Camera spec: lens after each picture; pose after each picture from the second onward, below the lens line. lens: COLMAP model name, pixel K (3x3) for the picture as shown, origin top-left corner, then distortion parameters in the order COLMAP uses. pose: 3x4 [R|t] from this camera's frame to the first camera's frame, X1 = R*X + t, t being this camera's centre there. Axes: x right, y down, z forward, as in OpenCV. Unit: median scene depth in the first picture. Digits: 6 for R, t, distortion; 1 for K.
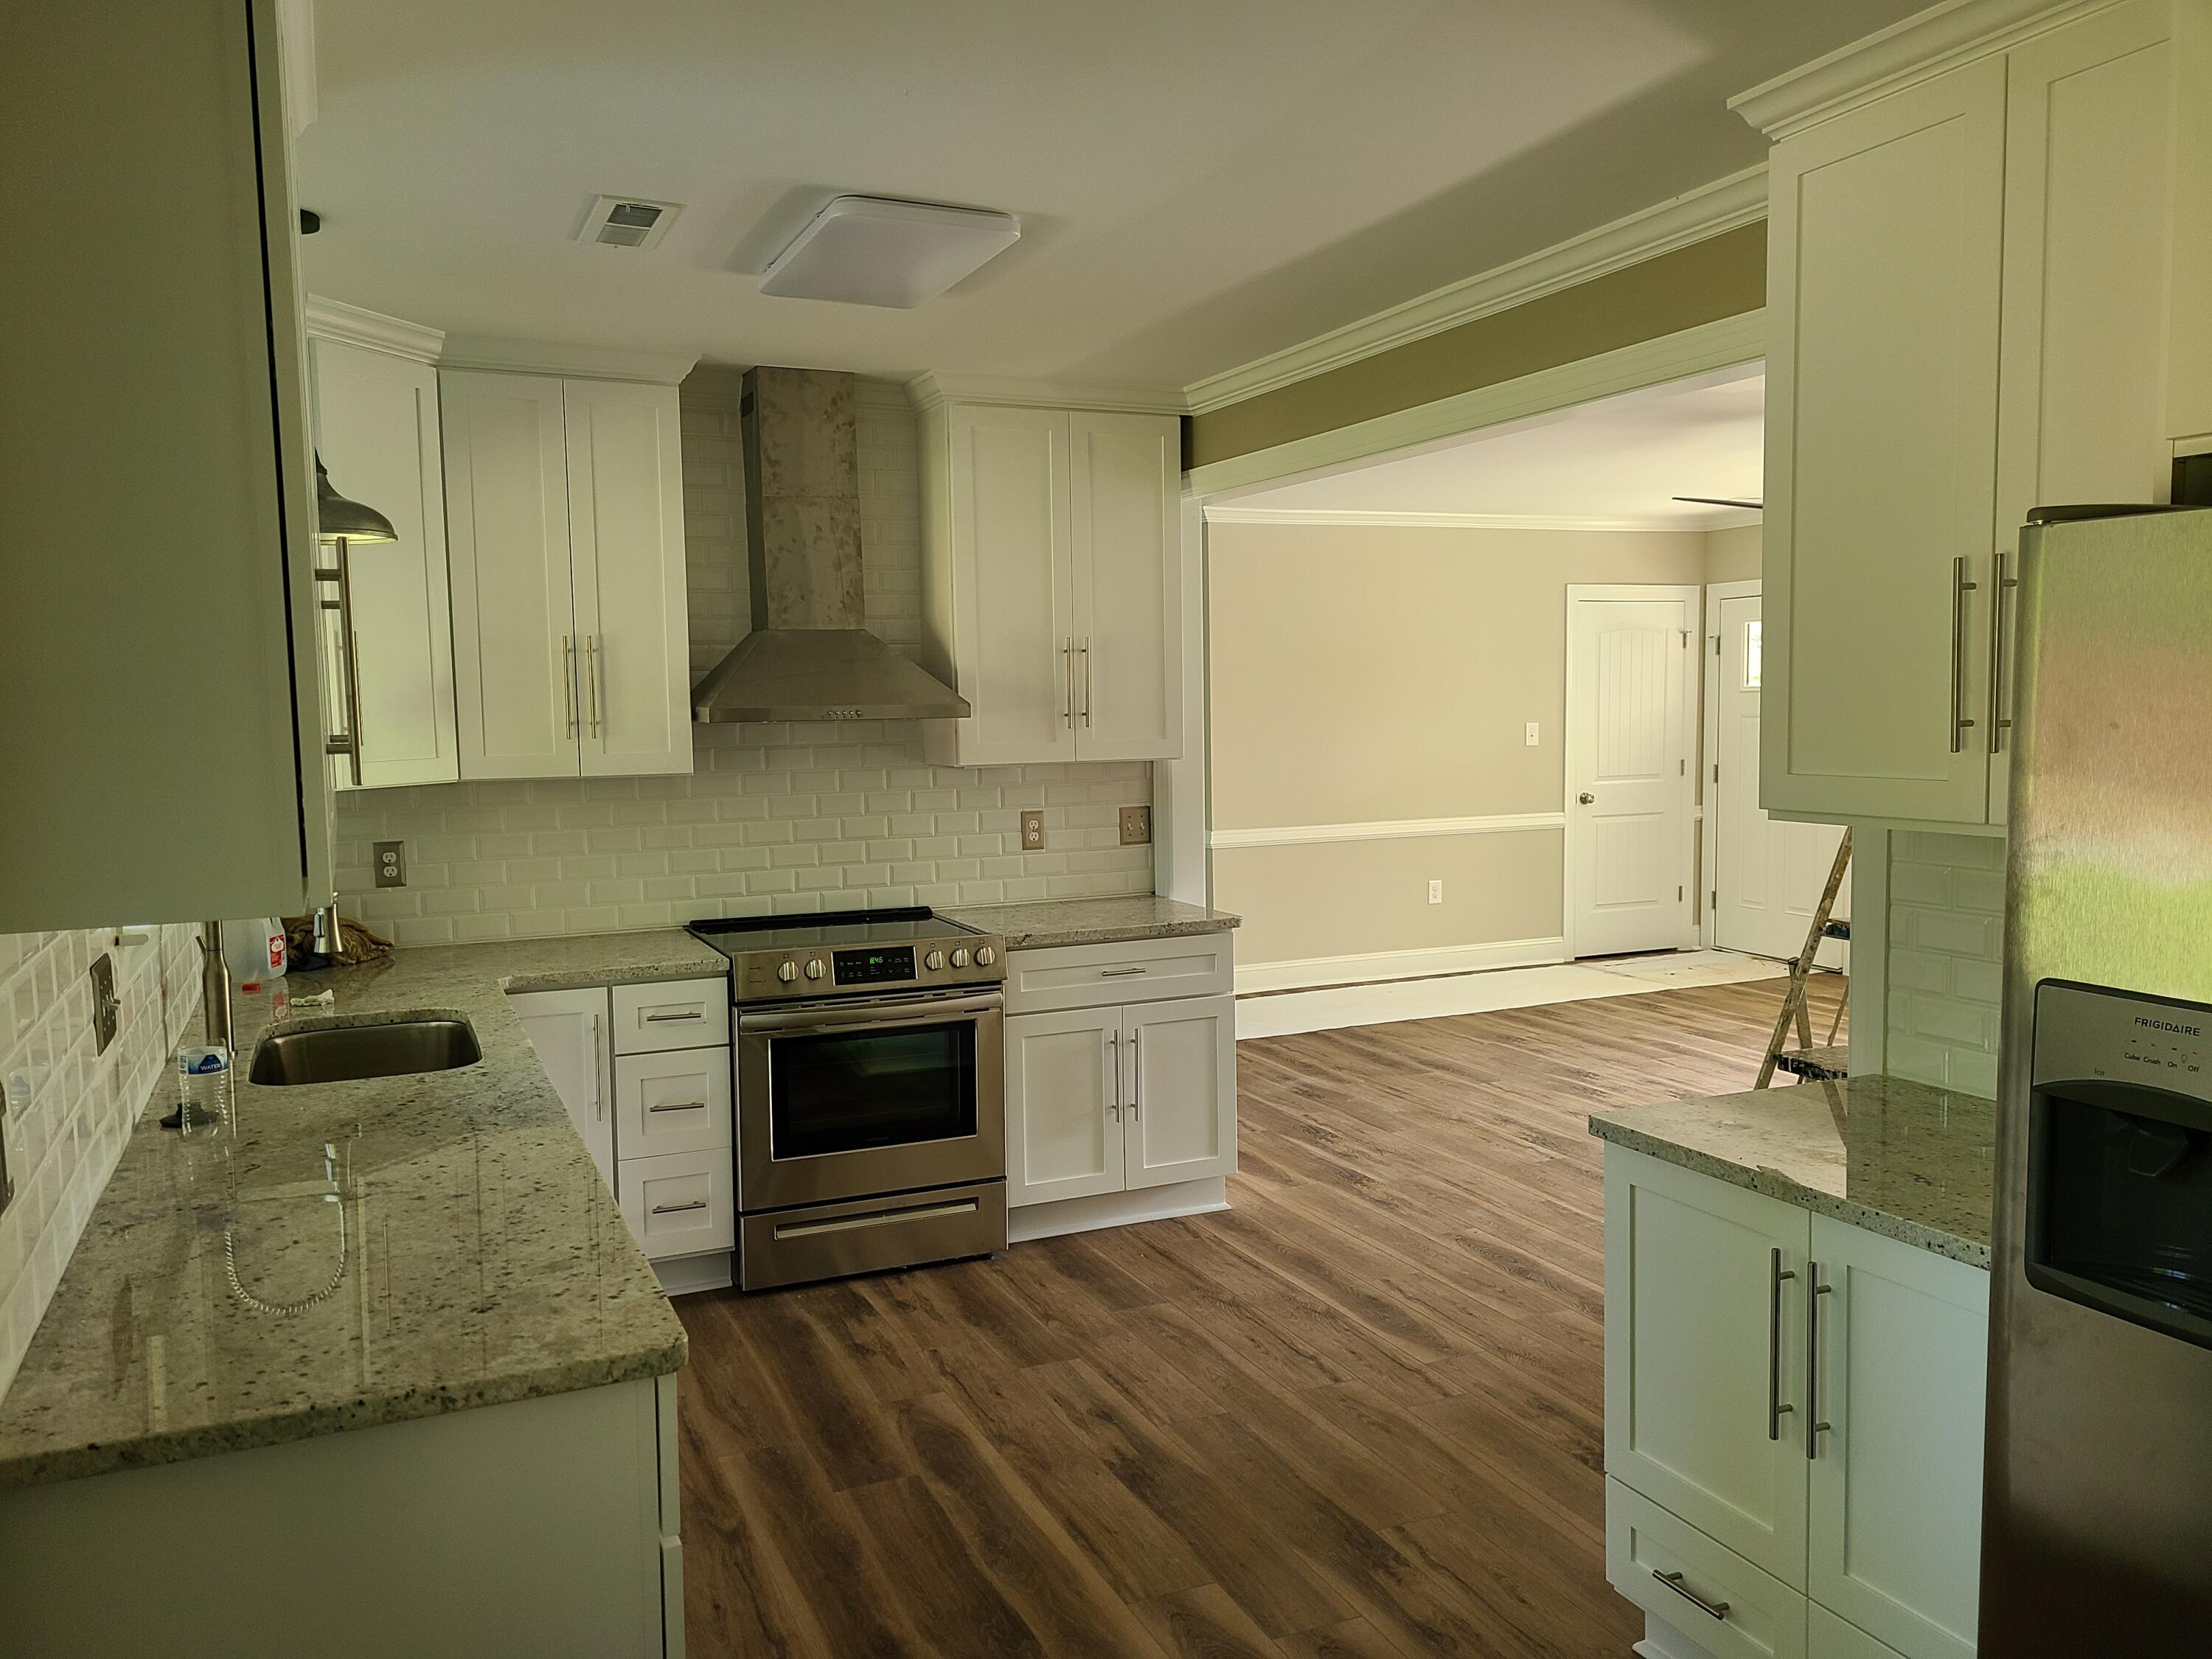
lens RADIAL K [[1645.3, 0, 1105.6], [0, 1645.3, 826.7], [0, 0, 1]] dist [0.055042, -0.049995]
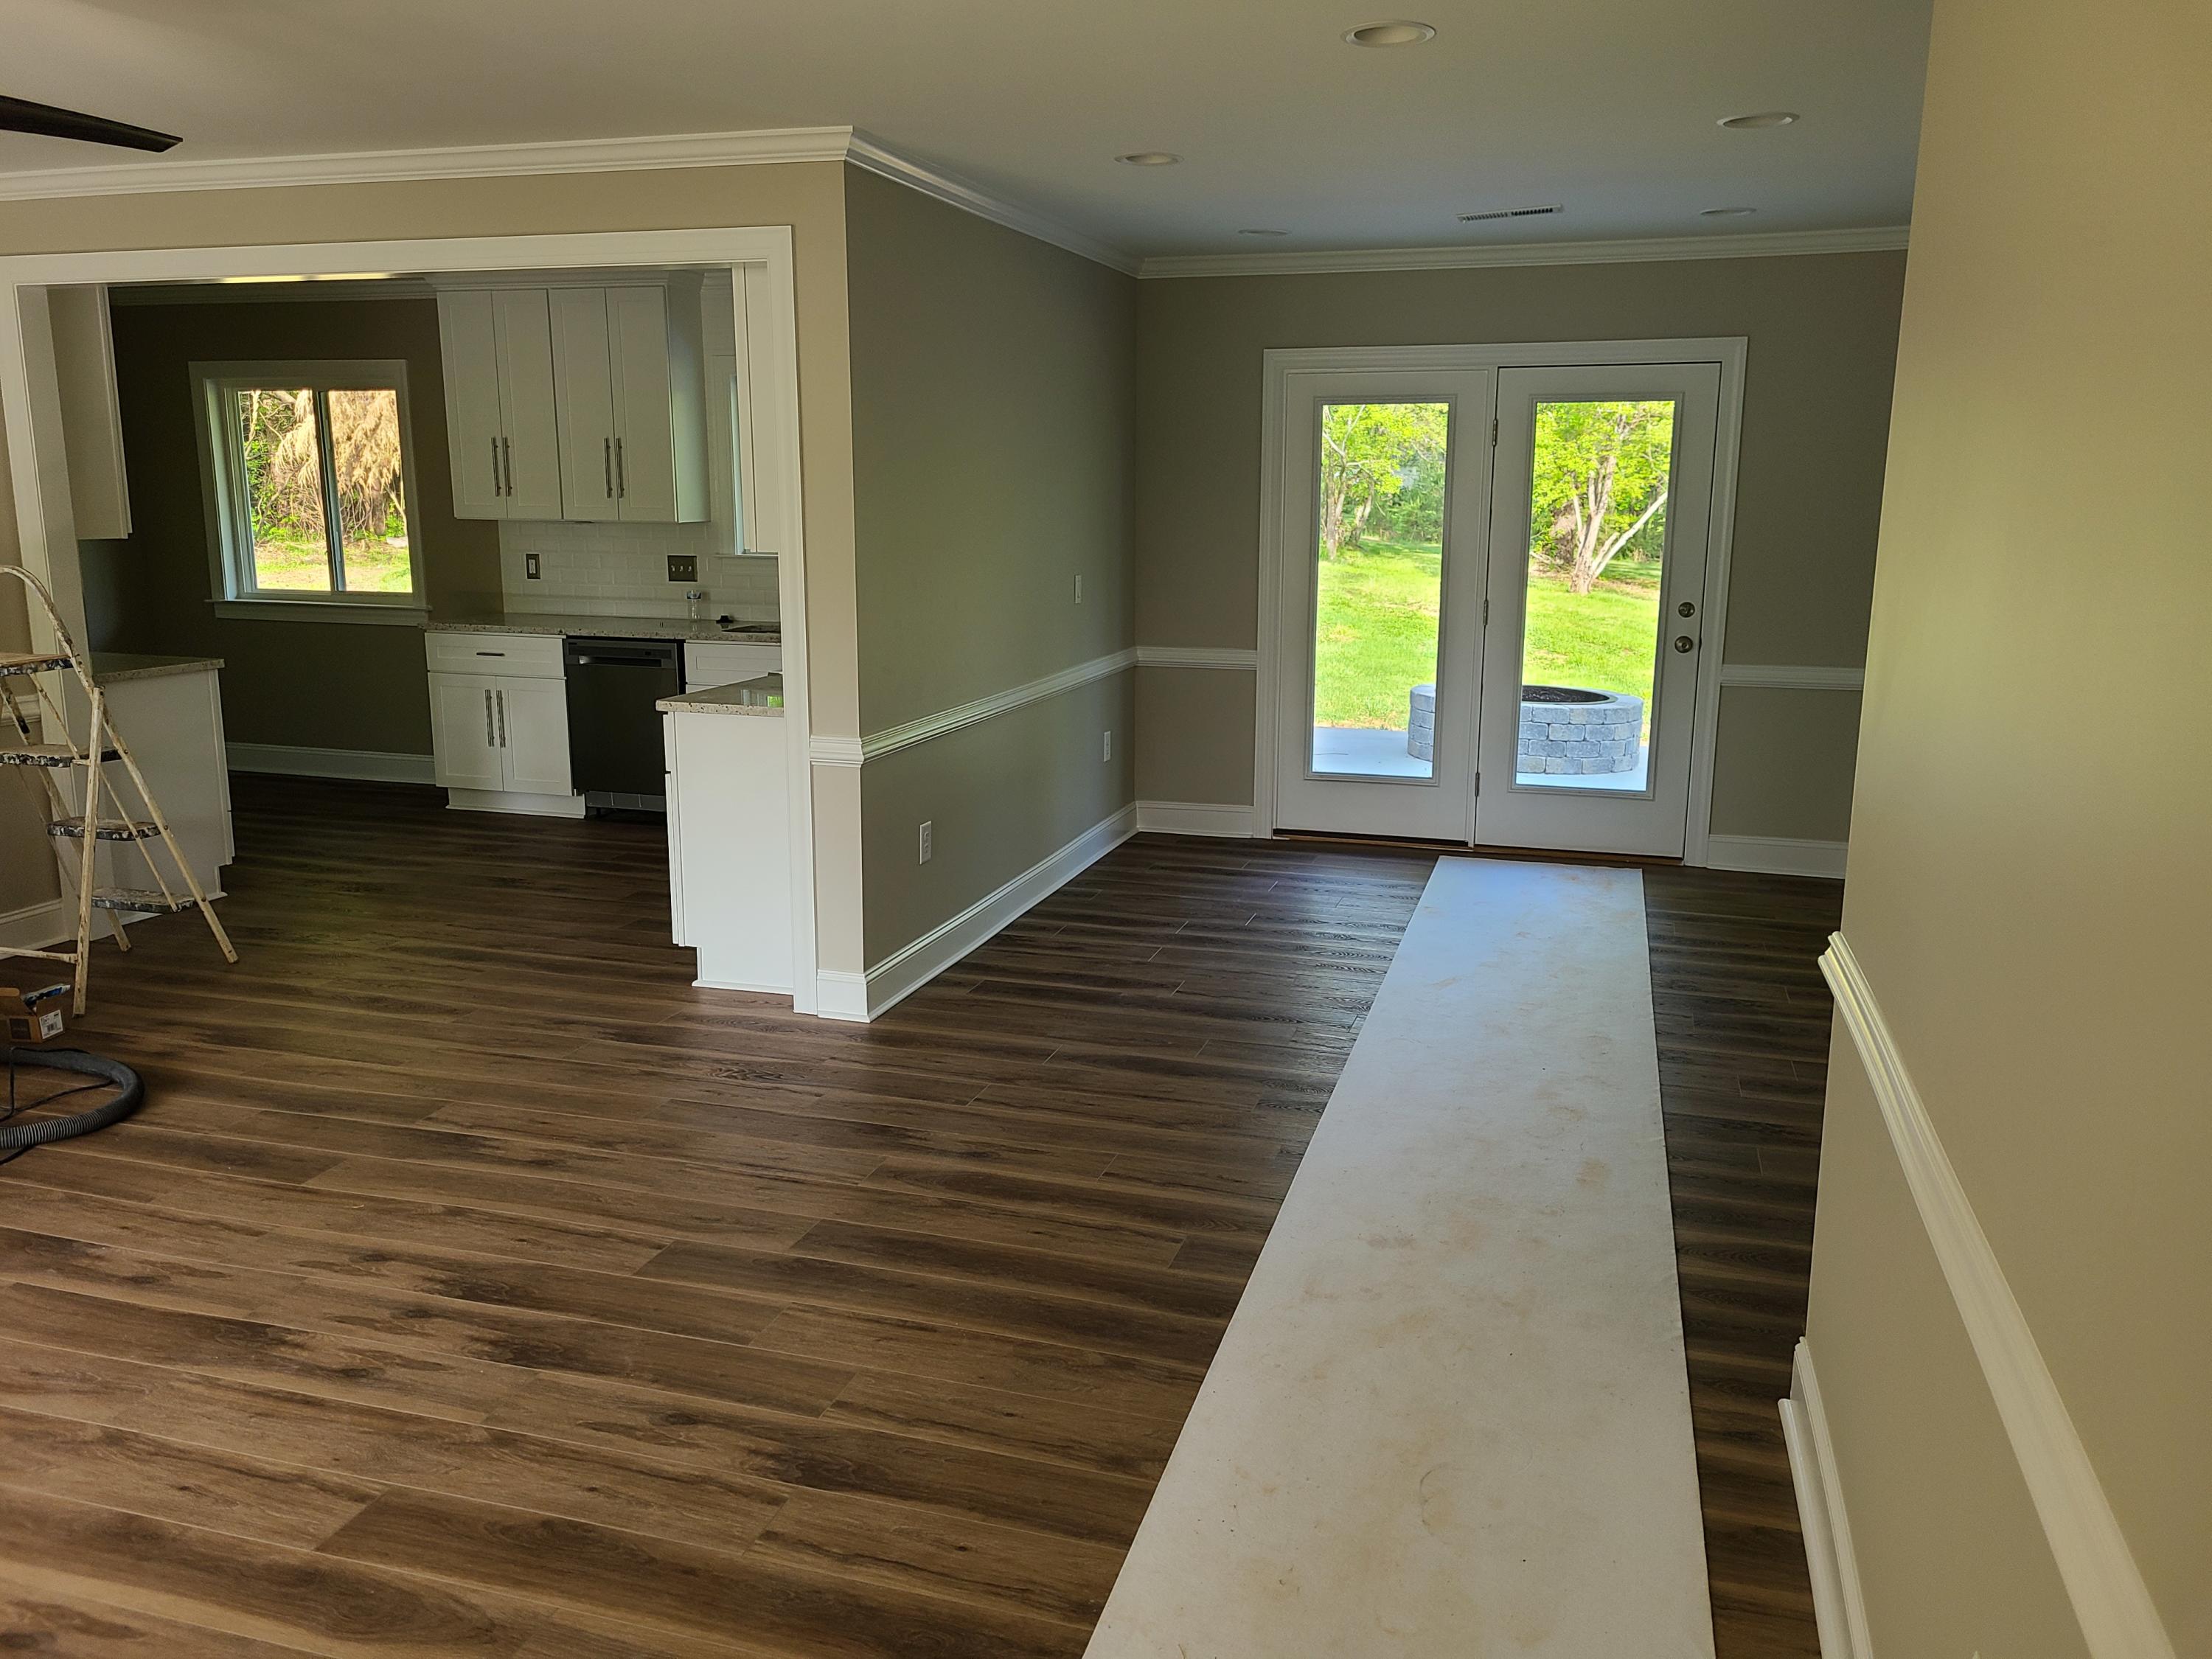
lens RADIAL K [[1645.3, 0, 1104.5], [0, 1645.3, 822.8], [0, 0, 1]] dist [0.055042, -0.049995]
pose [[-0.658740, 0.164260, -0.734221, 0.846125], [-0.056782, 0.962239, 0.266217, -0.207865], [0.750225, 0.217059, -0.624539, 2.360992]]
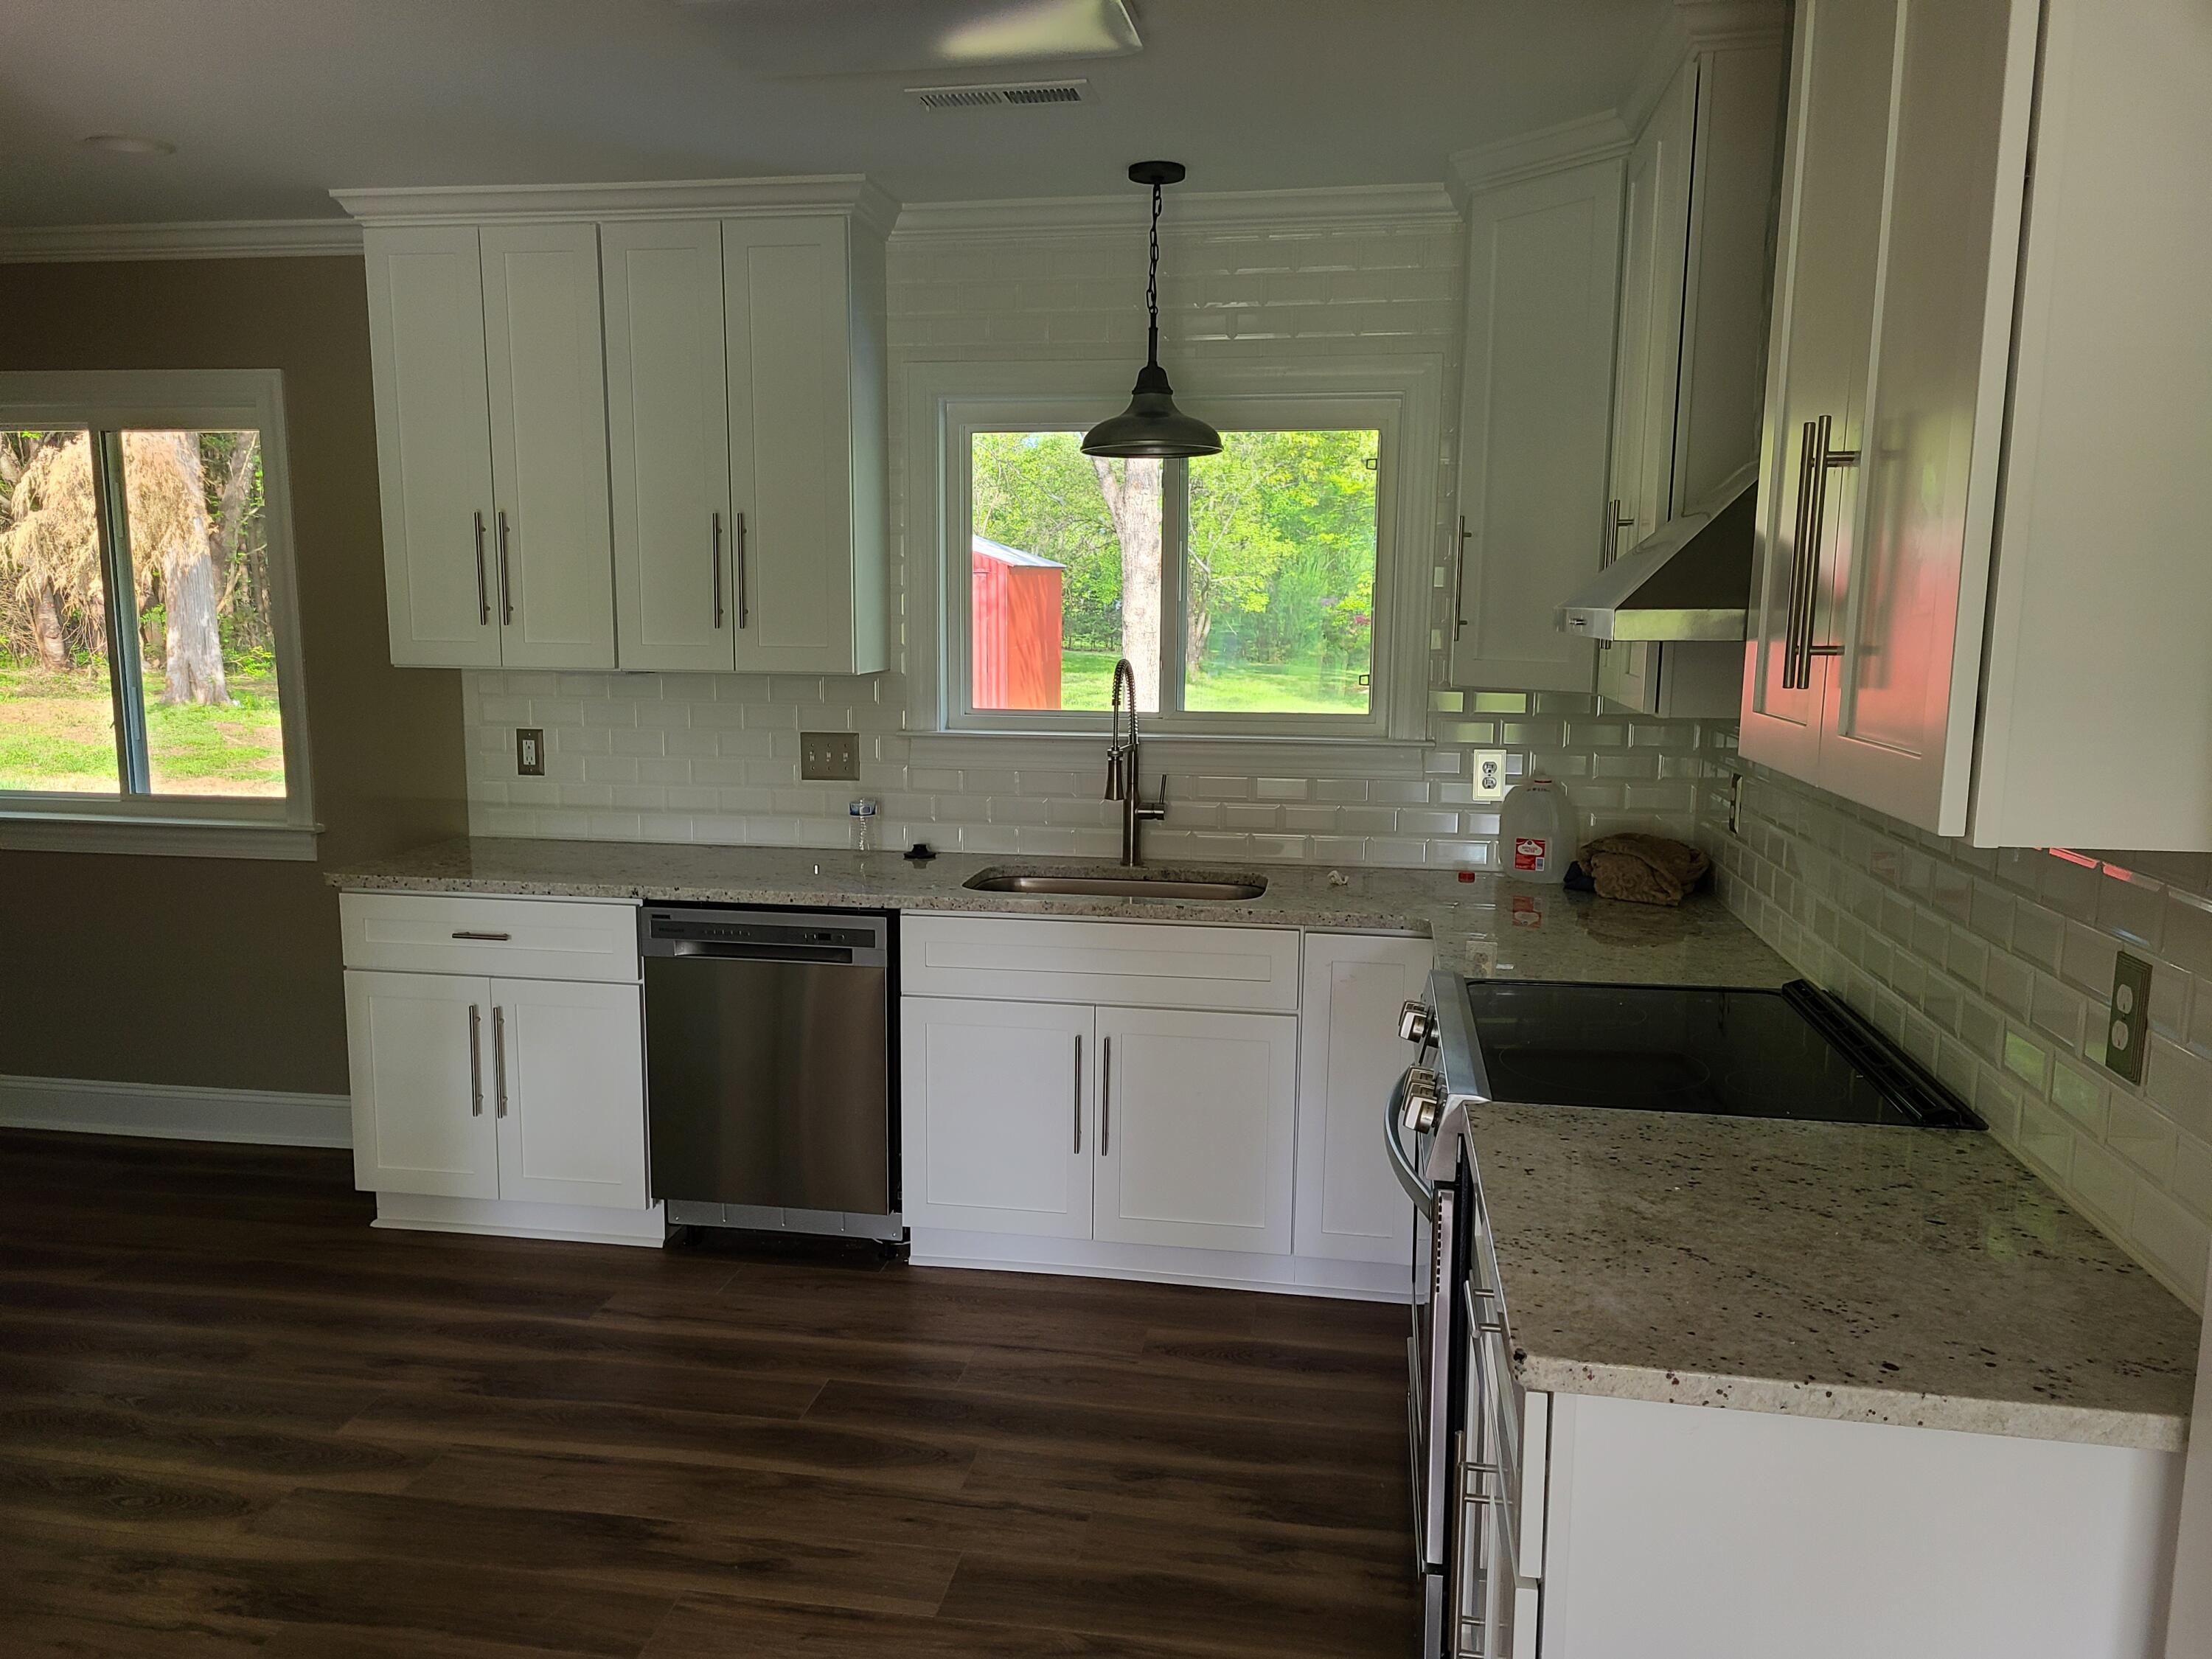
lens RADIAL K [[1645.3, 0, 1075.2], [0, 1645.3, 863.0], [0, 0, 1]] dist [0.055042, -0.049995]
pose [[-0.559973, 0.142043, -0.816244, 0.441927], [-0.066227, 0.974367, 0.214993, -0.111999], [0.825860, 0.174448, -0.536213, 1.332774]]
